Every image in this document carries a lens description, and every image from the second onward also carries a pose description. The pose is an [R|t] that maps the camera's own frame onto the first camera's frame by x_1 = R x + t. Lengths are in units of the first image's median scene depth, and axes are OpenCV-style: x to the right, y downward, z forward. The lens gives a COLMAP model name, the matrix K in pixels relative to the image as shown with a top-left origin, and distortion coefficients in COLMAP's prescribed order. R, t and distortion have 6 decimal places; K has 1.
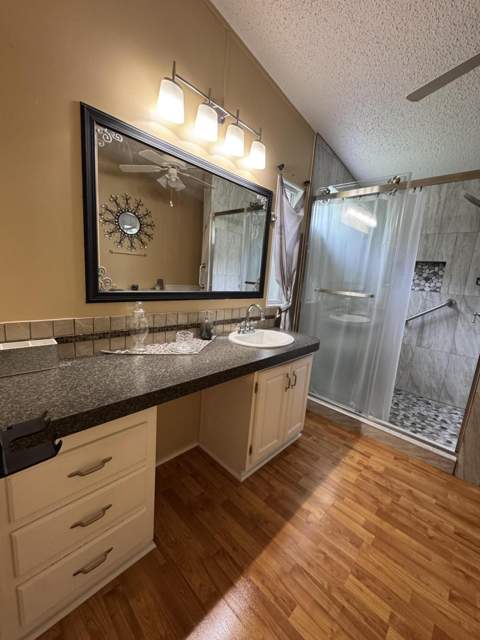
lens RADIAL K [[255.4, 0, 240.0], [0, 255.4, 320.0], [0, 0, 1]] dist [-0.006982, 0.000280]
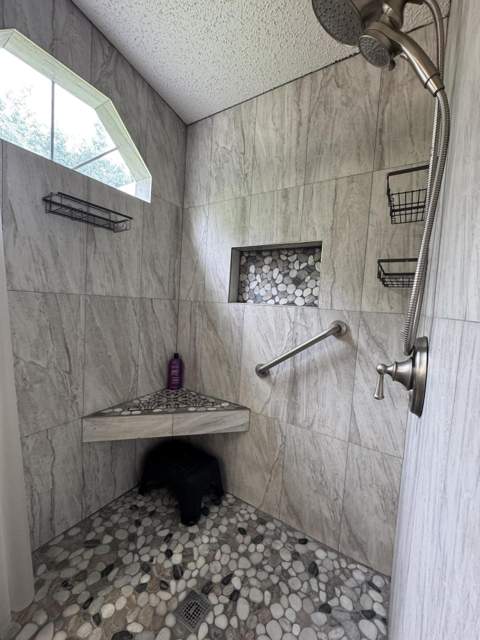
lens RADIAL K [[255.4, 0, 240.0], [0, 255.4, 320.0], [0, 0, 1]] dist [-0.006982, 0.000280]
pose [[0.978469, -0.030934, 0.204063, 0.543076], [0.051107, 0.994227, -0.094339, -0.047228], [-0.199967, 0.102736, 0.974402, 0.568300]]
